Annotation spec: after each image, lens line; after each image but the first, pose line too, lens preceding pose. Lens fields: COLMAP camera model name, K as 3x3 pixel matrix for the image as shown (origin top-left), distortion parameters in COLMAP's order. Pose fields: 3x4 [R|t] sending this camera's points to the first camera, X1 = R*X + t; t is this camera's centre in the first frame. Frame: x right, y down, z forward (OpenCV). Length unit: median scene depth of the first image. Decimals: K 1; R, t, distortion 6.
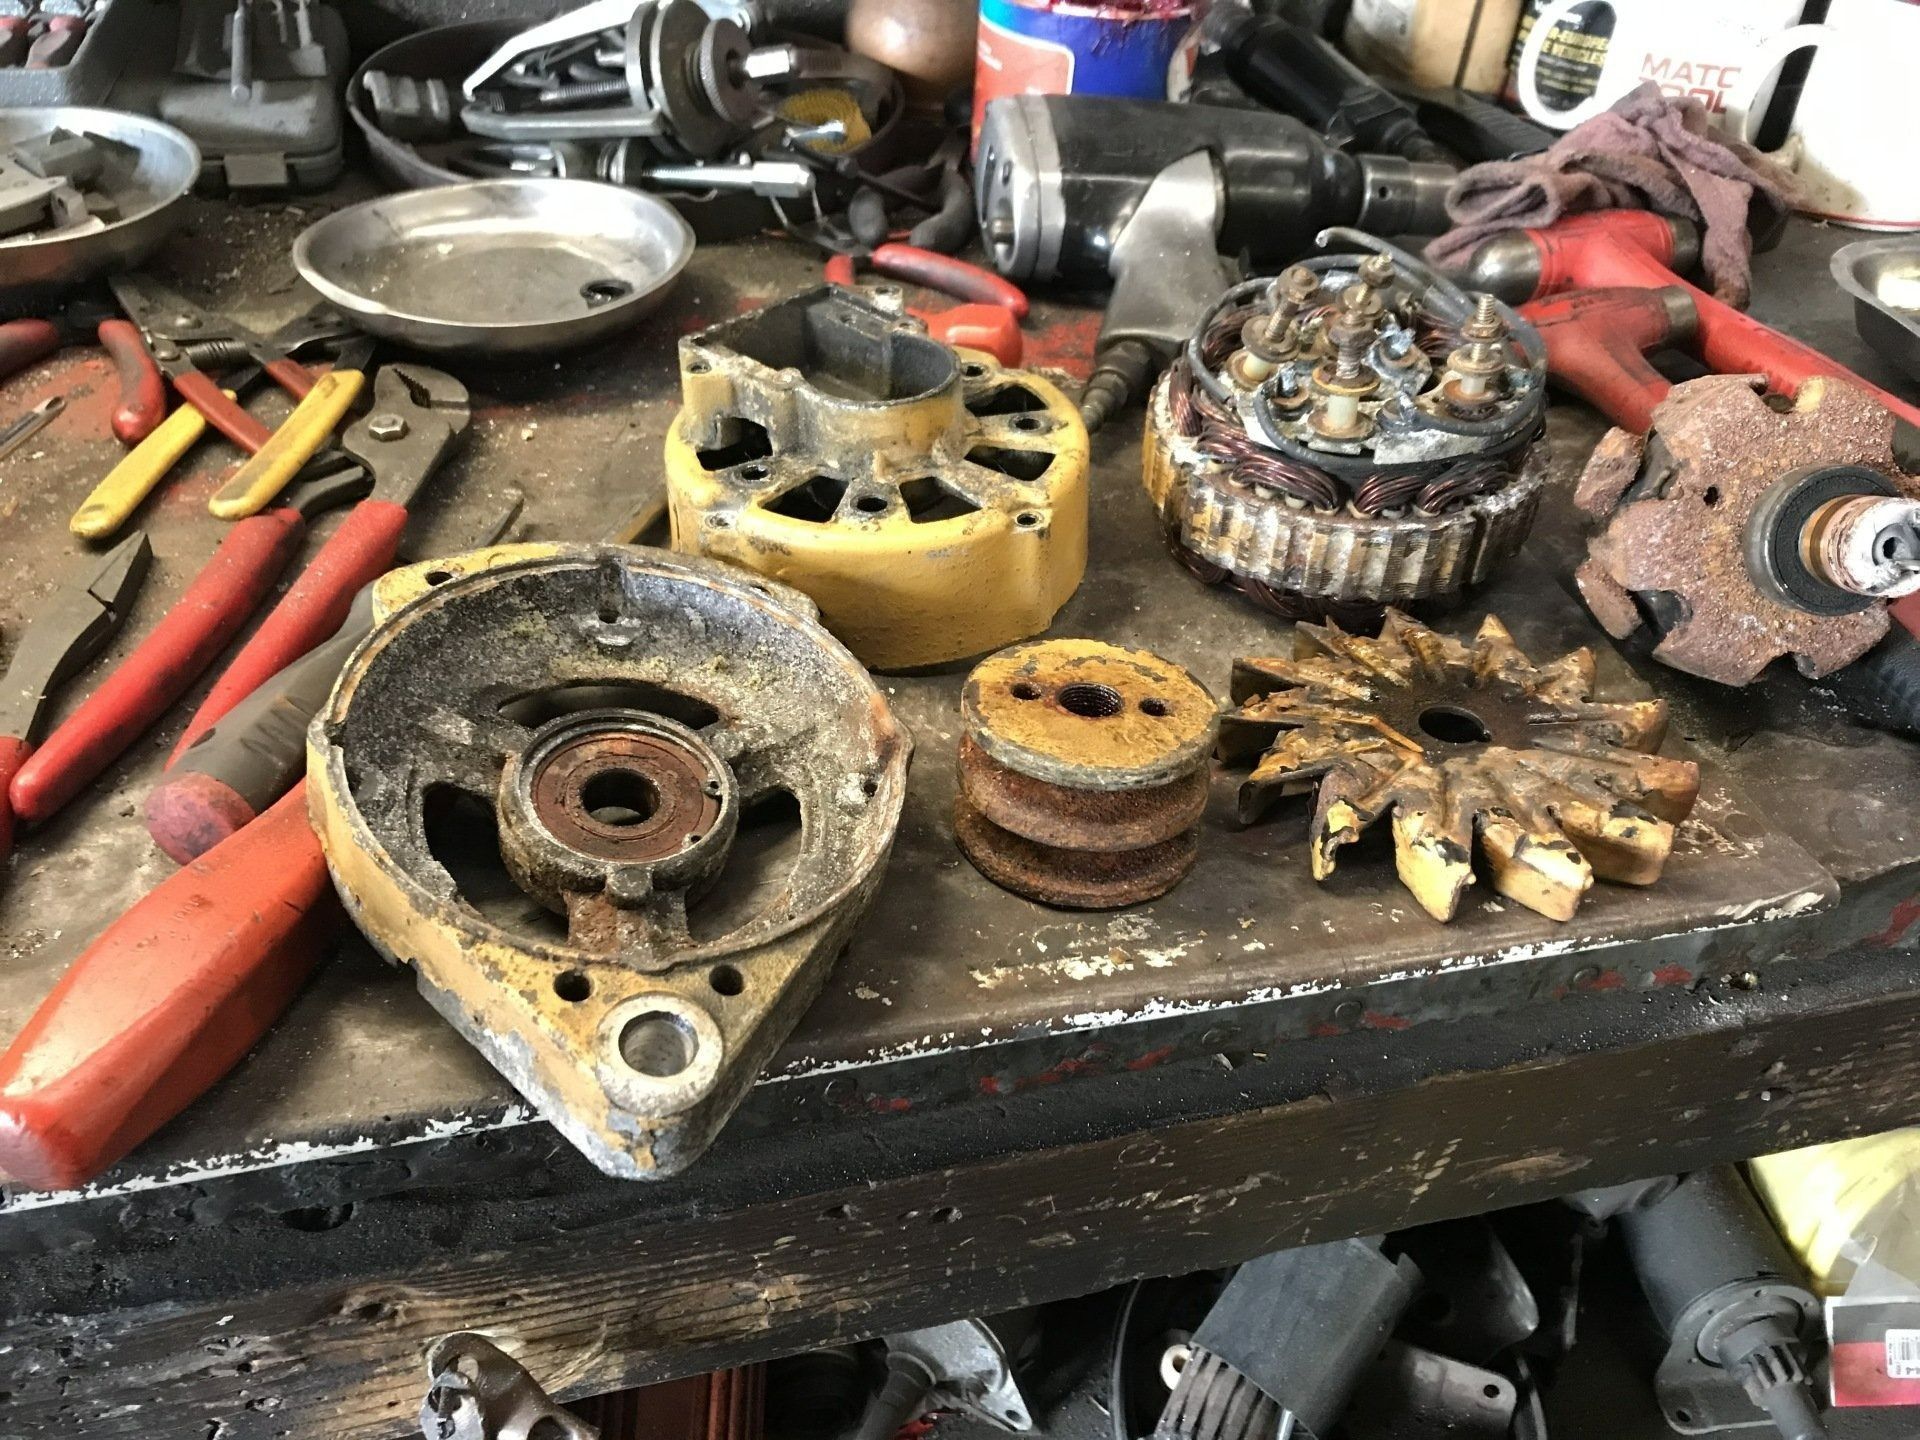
lens RADIAL K [[1616.1, 0, 956.8], [0, 1616.1, 719.5], [0, 0, 1]] dist [0.029240, -0.037634]
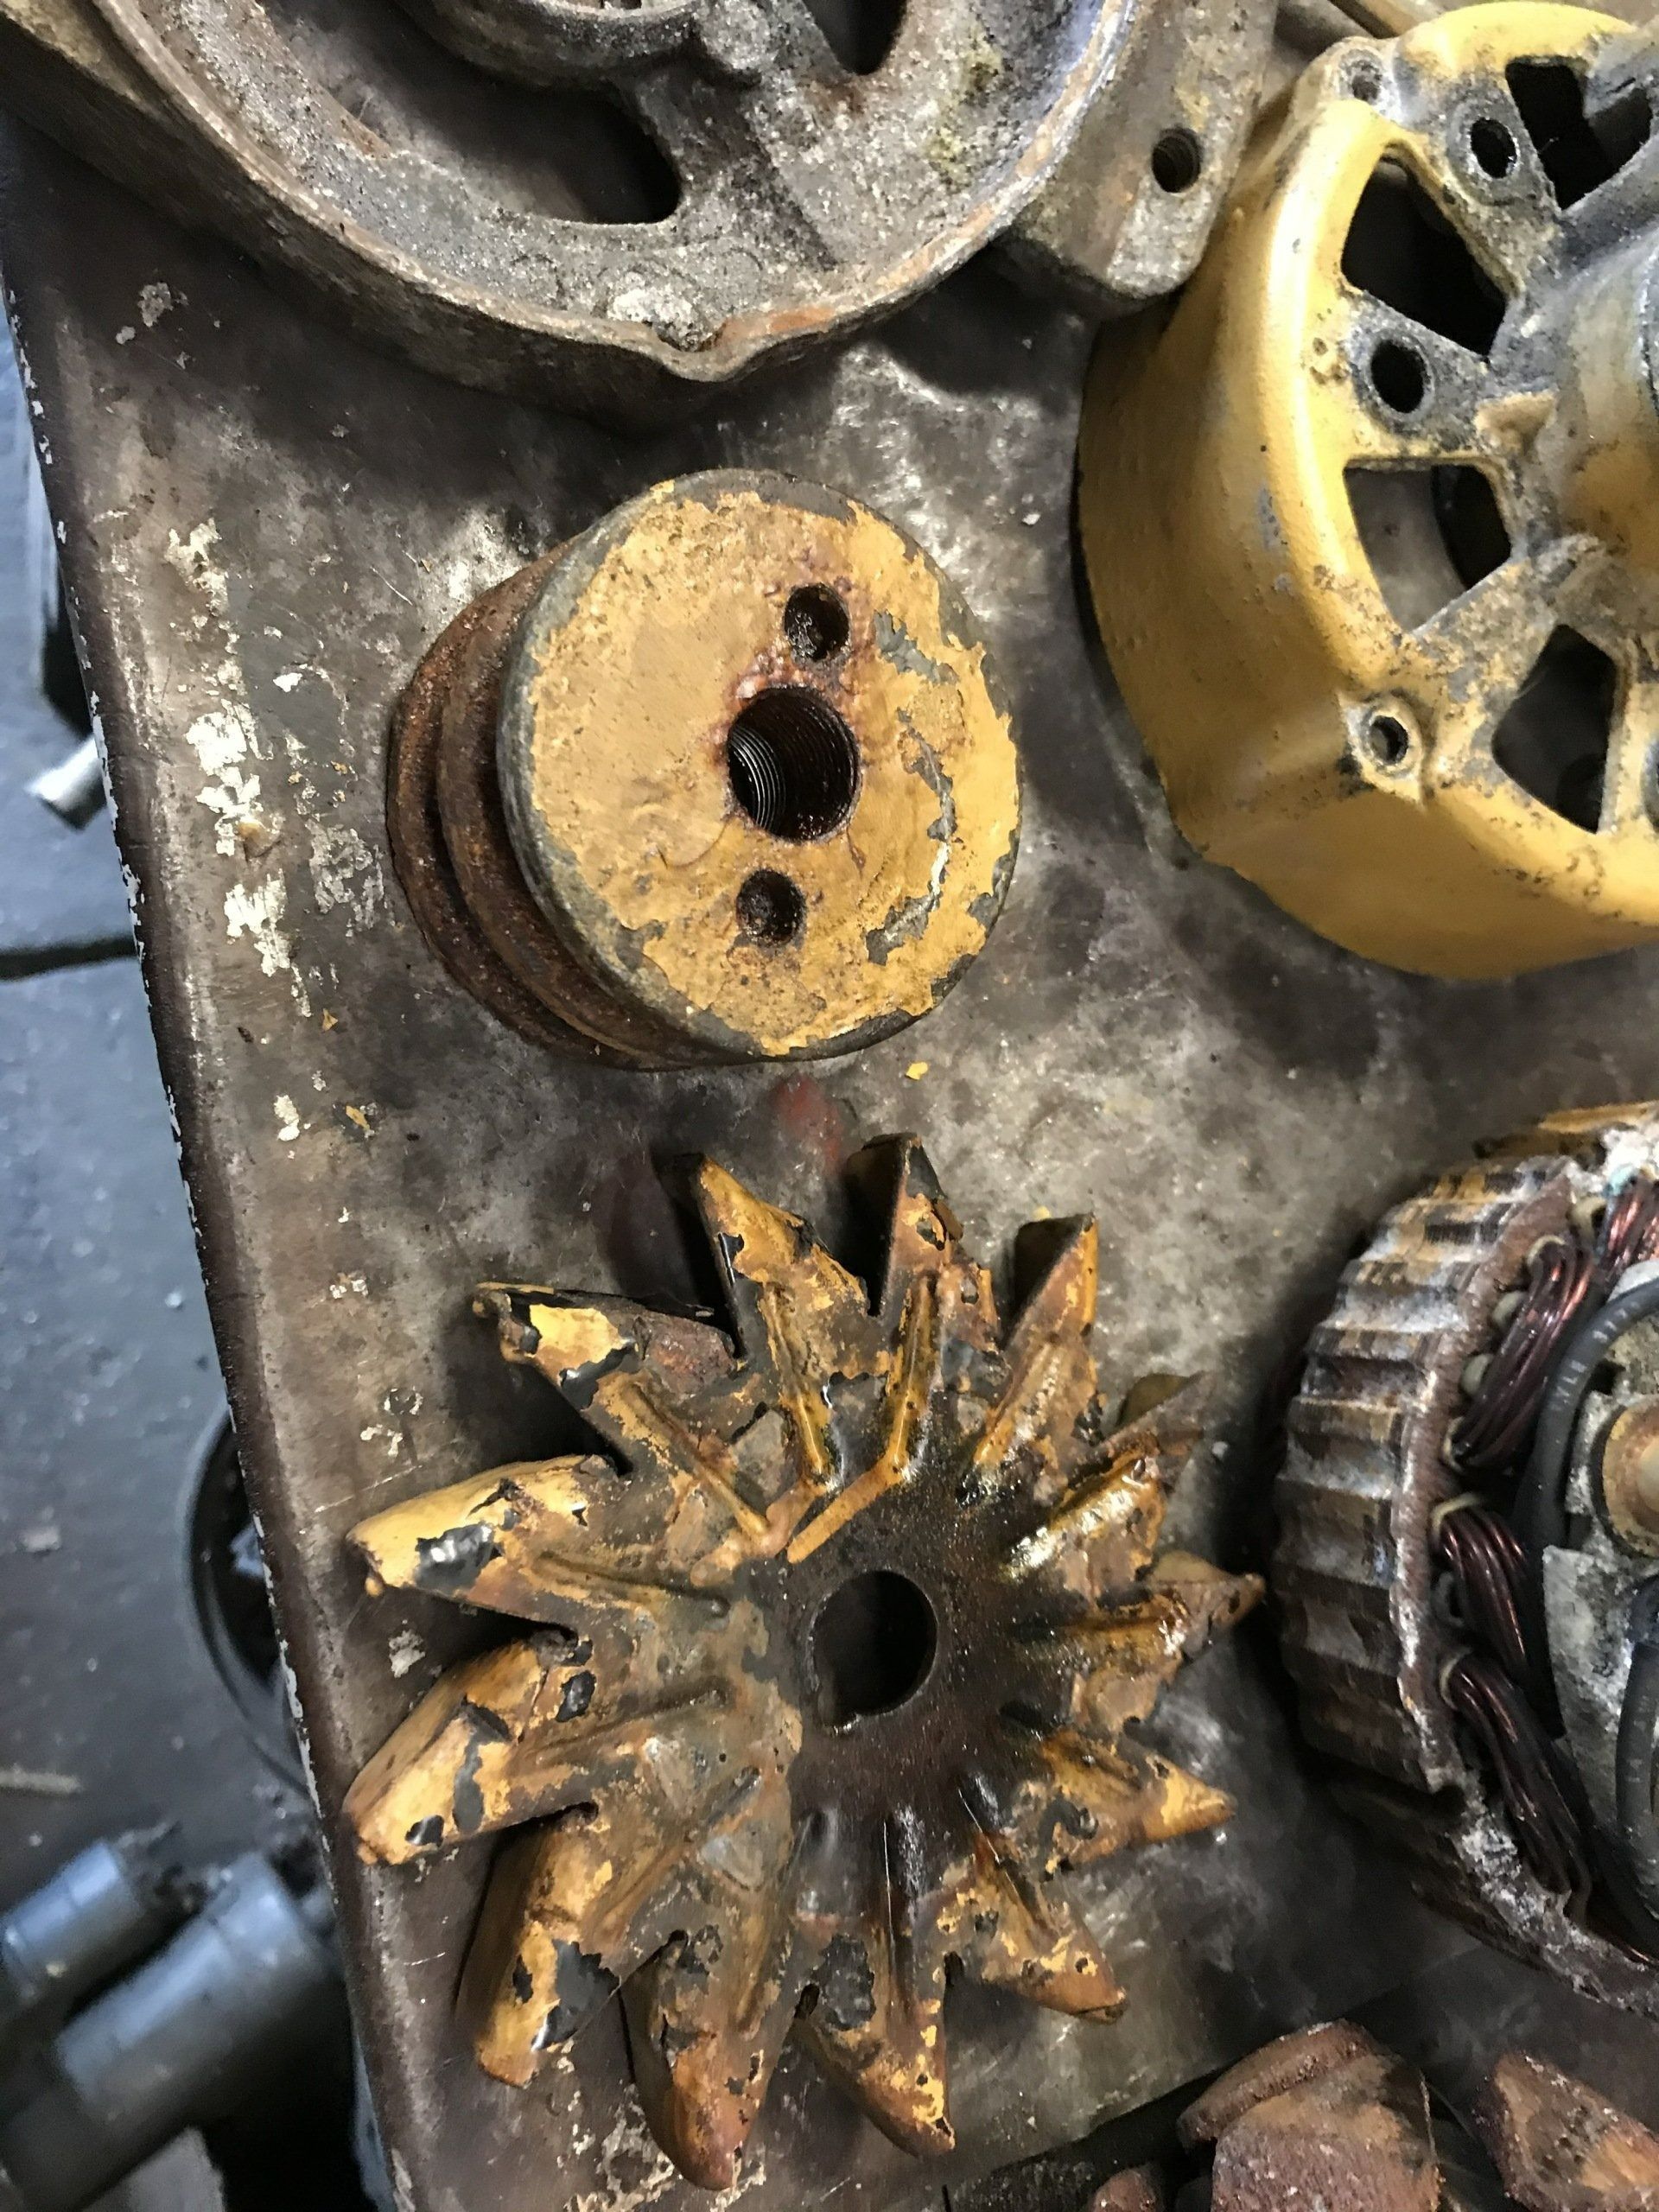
lens RADIAL K [[1861.8, 0, 824.7], [0, 1861.8, 1114.3], [0, 0, 1]] dist [0.029240, -0.037634]
pose [[-0.011160, 0.995075, -0.098494, 0.198658], [-0.894338, 0.034125, 0.446089, -0.212081], [0.447253, 0.093065, 0.889552, 0.487594]]
